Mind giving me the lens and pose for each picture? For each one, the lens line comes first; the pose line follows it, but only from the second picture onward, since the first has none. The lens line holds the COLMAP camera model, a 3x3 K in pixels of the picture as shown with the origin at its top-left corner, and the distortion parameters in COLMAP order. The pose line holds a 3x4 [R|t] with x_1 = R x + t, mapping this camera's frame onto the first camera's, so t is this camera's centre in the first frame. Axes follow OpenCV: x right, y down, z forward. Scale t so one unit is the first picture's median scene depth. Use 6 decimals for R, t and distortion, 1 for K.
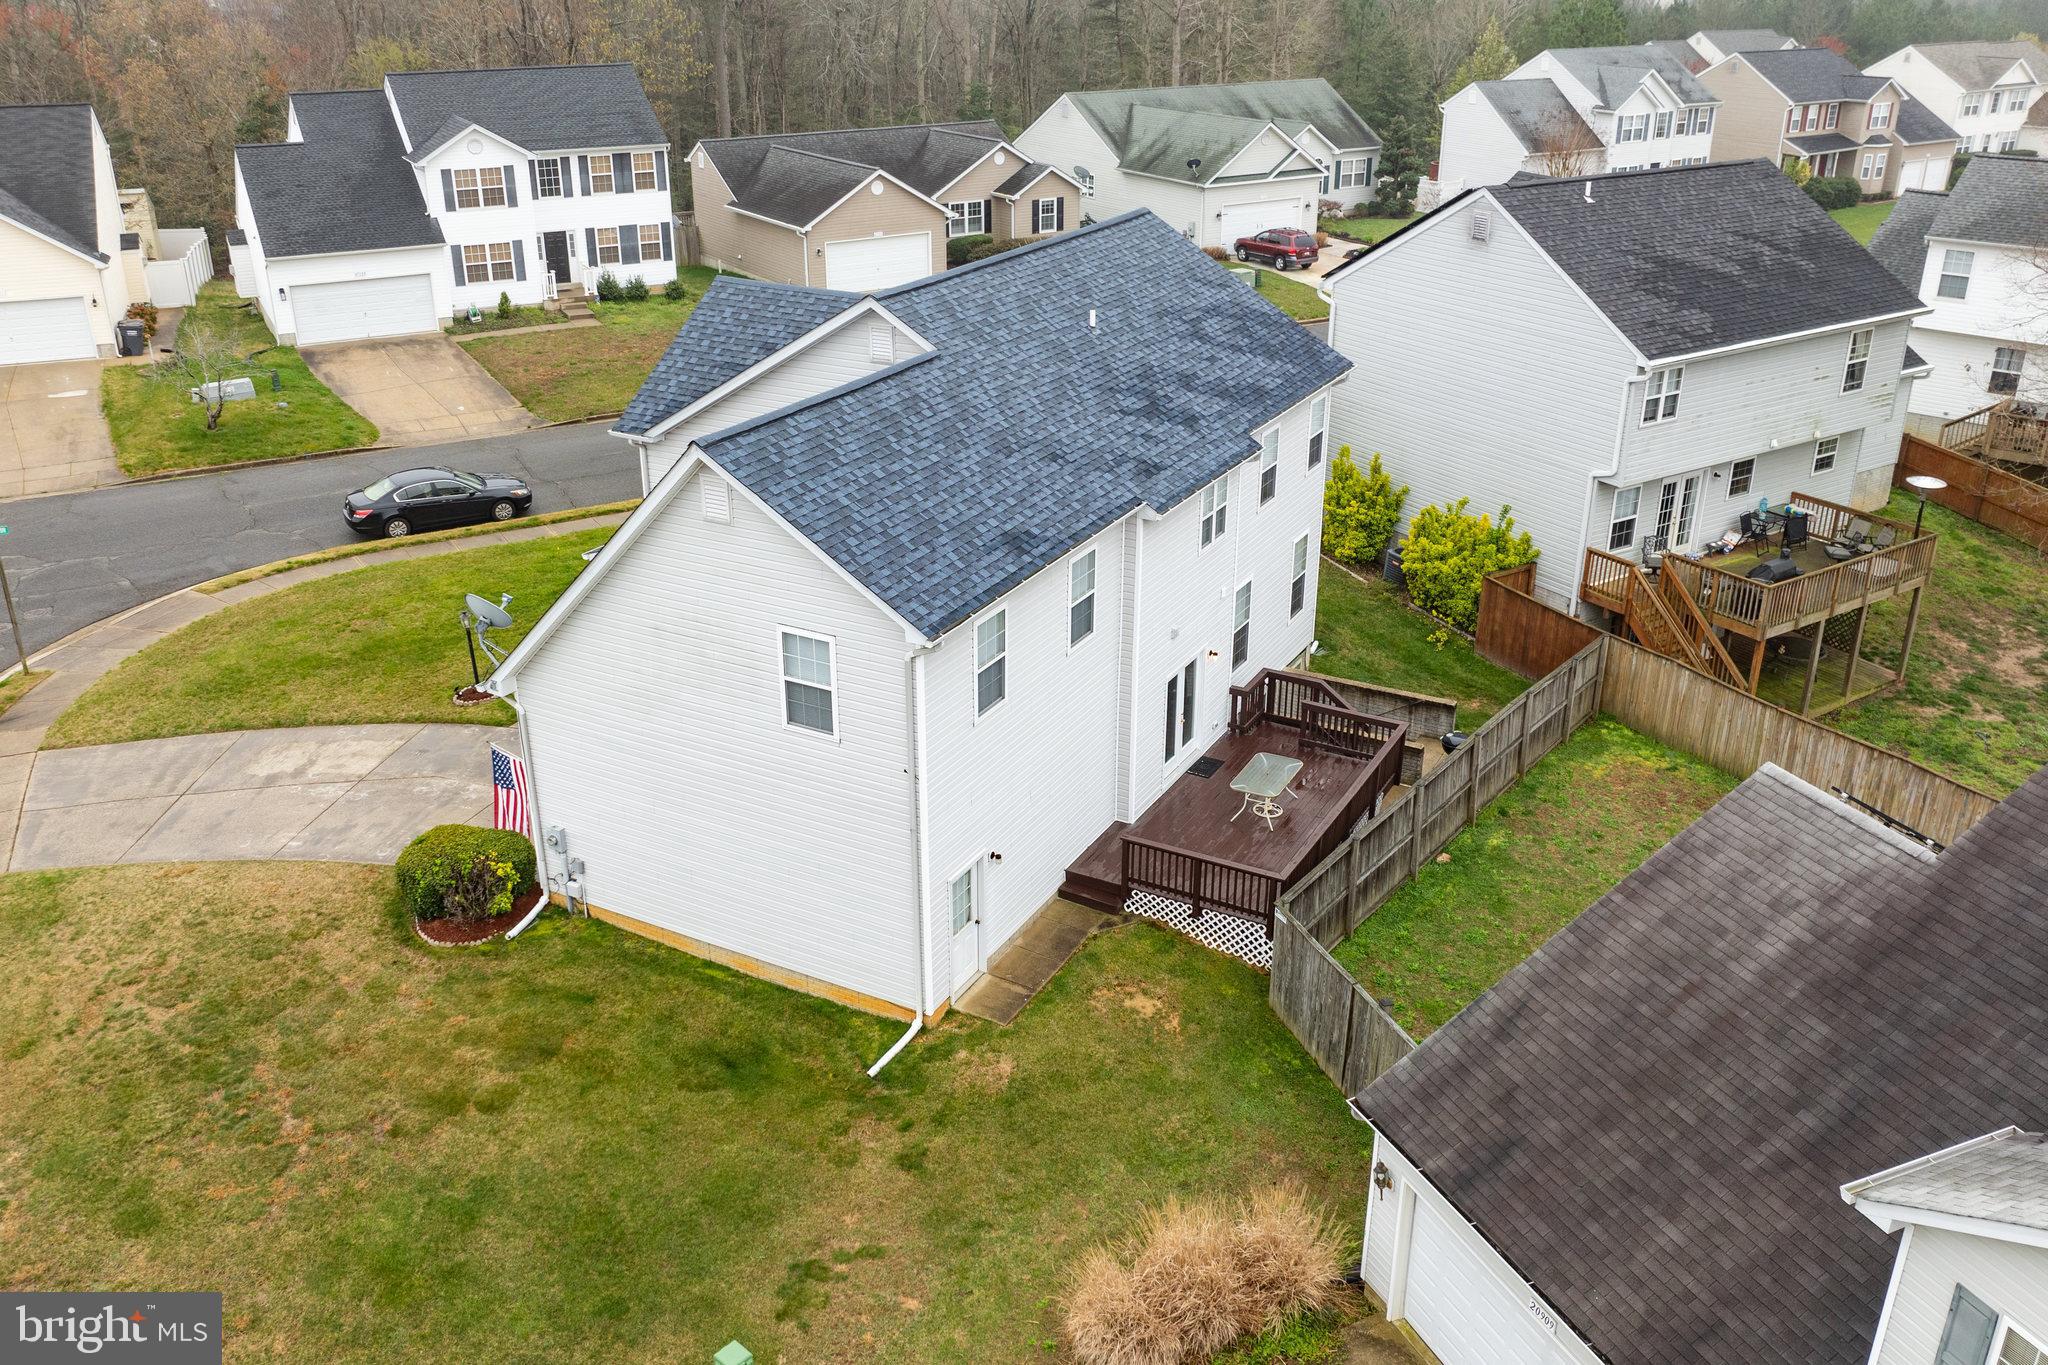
lens RADIAL K [[1732.8, 0, 1024.0], [0, 1732.8, 682.5], [0, 0, 1]] dist [-0.013596, -0.000118]
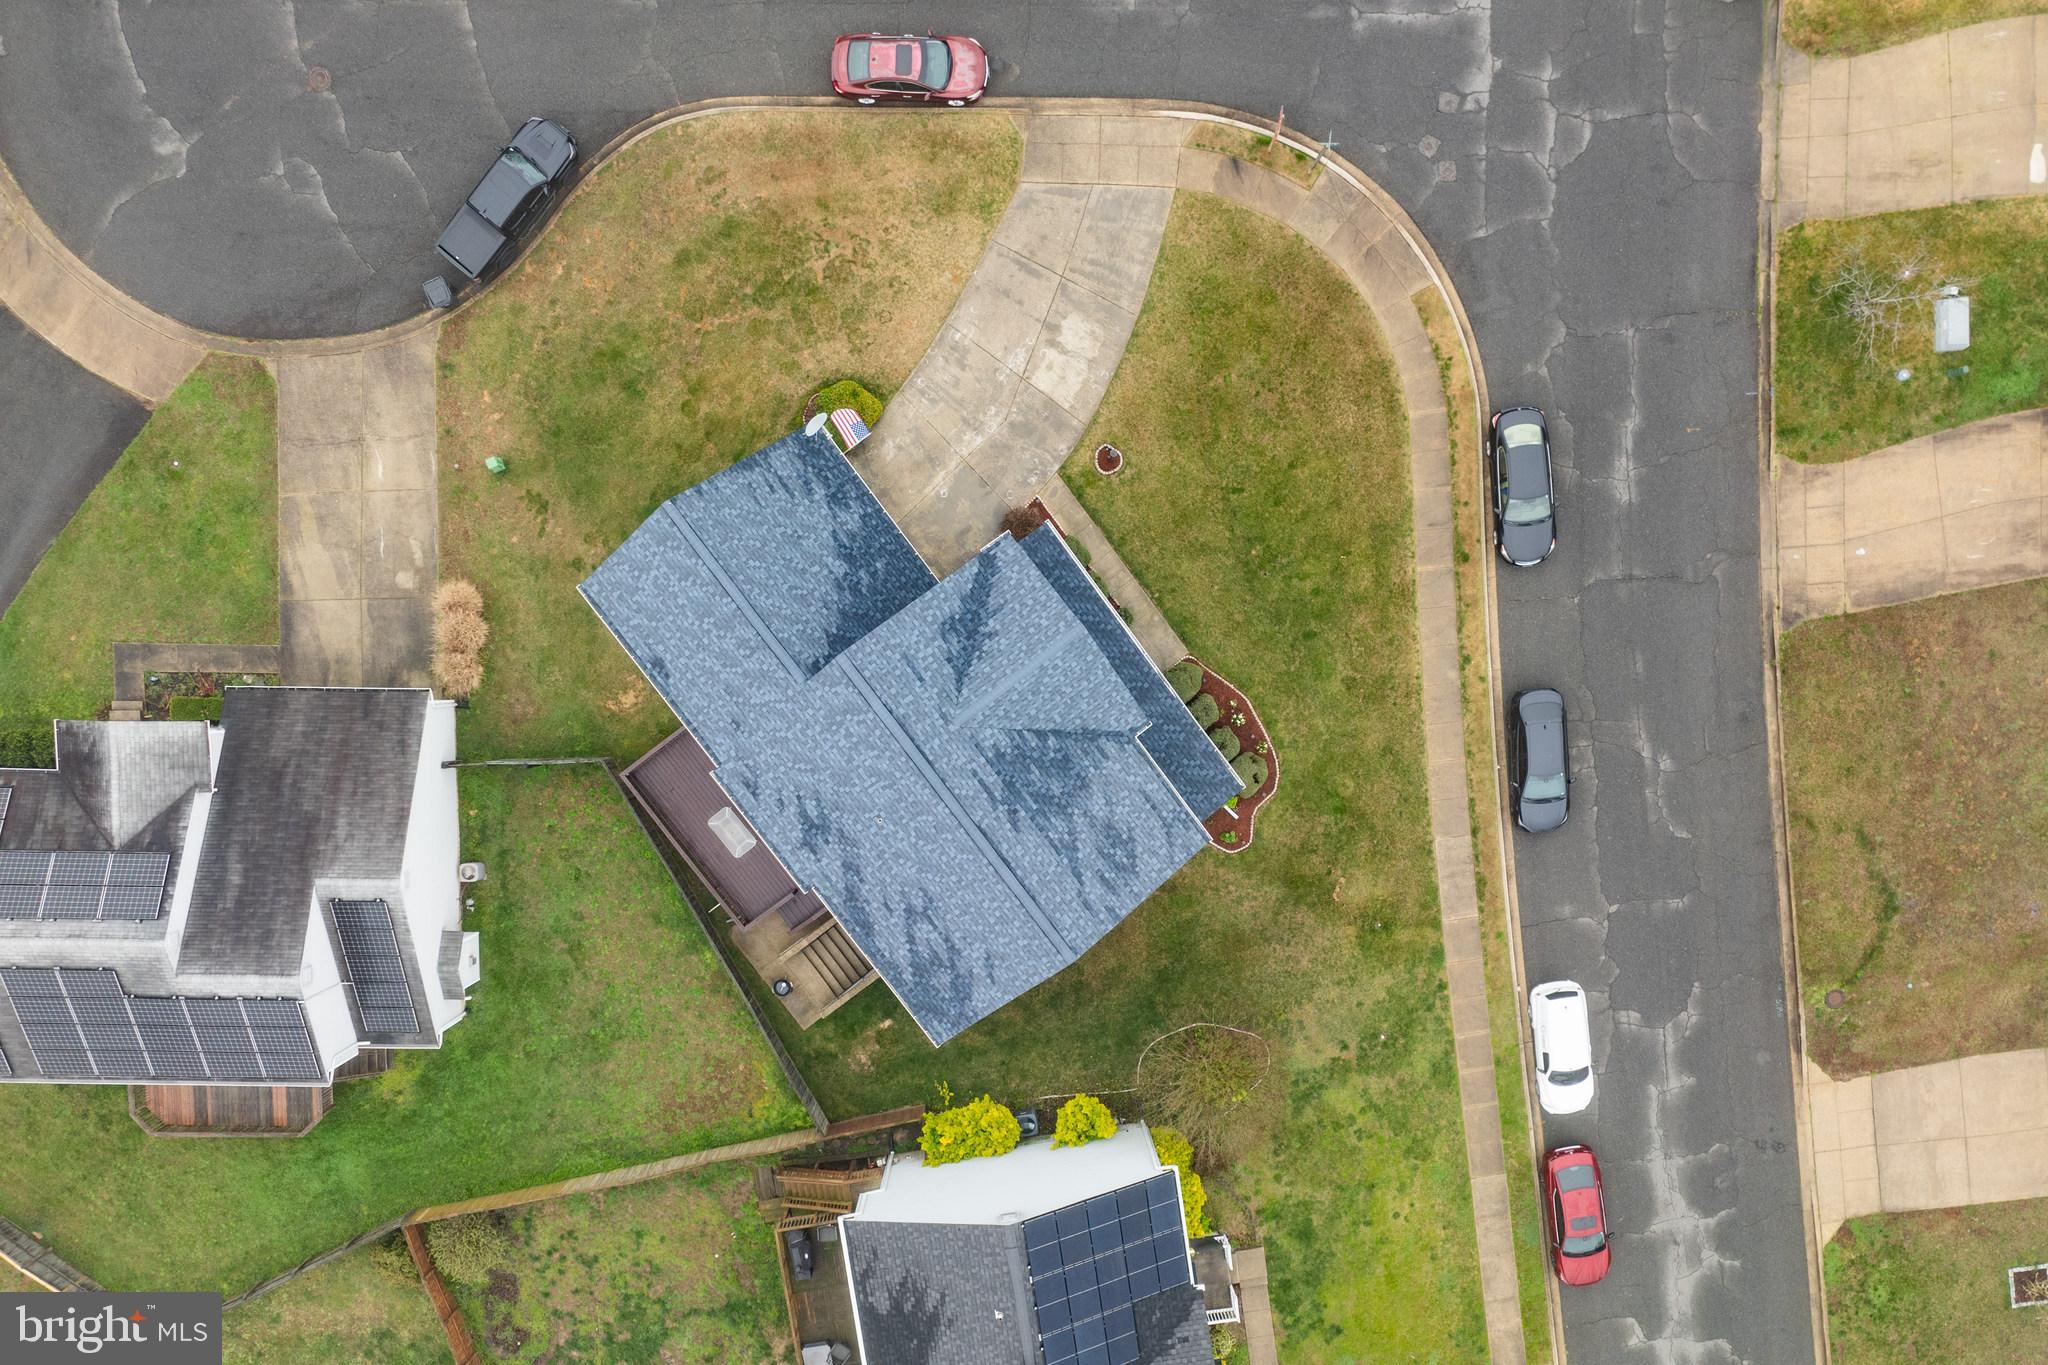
lens RADIAL K [[1831.1, 0, 992.6], [0, 1831.1, 882.3], [0, 0, 1]] dist [-0.004482, -0.010029]
pose [[-0.408910, 0.906464, 0.105434, -0.110352], [-0.369515, -0.270104, 0.889102, -1.526542], [0.834417, 0.324603, 0.445400, 0.327006]]
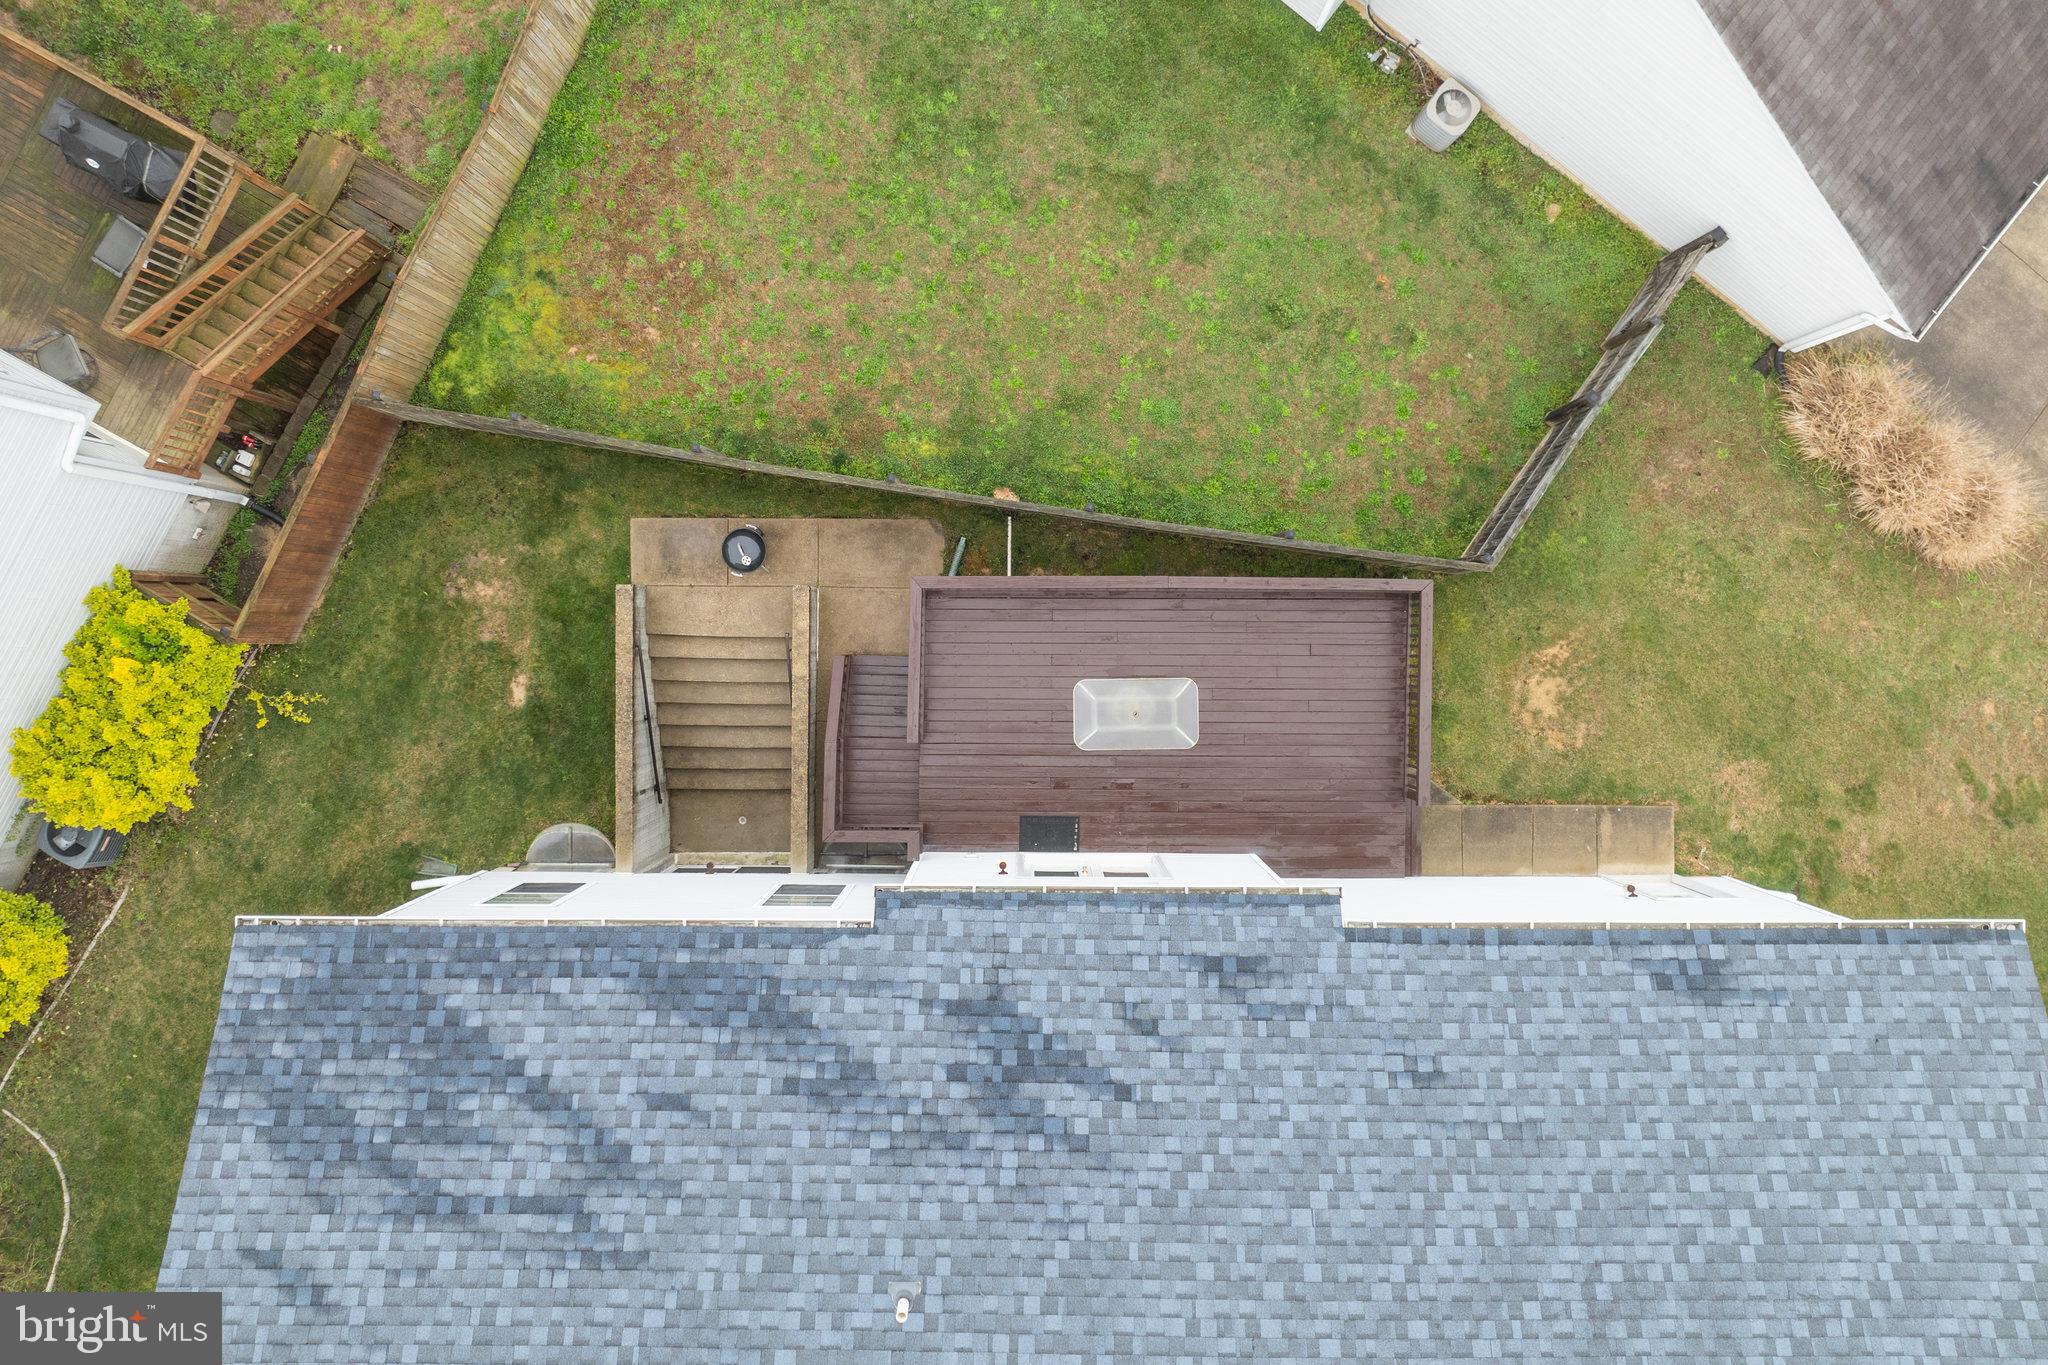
lens RADIAL K [[1726.9, 0, 1037.9], [0, 1726.9, 676.5], [0, 0, 1]] dist [-0.025134, -0.003867]
pose [[-0.473647, -0.880440, -0.021999, 0.160926], [0.350923, -0.211578, 0.912188, -0.514623], [-0.807782, 0.424335, 0.409180, 0.628335]]
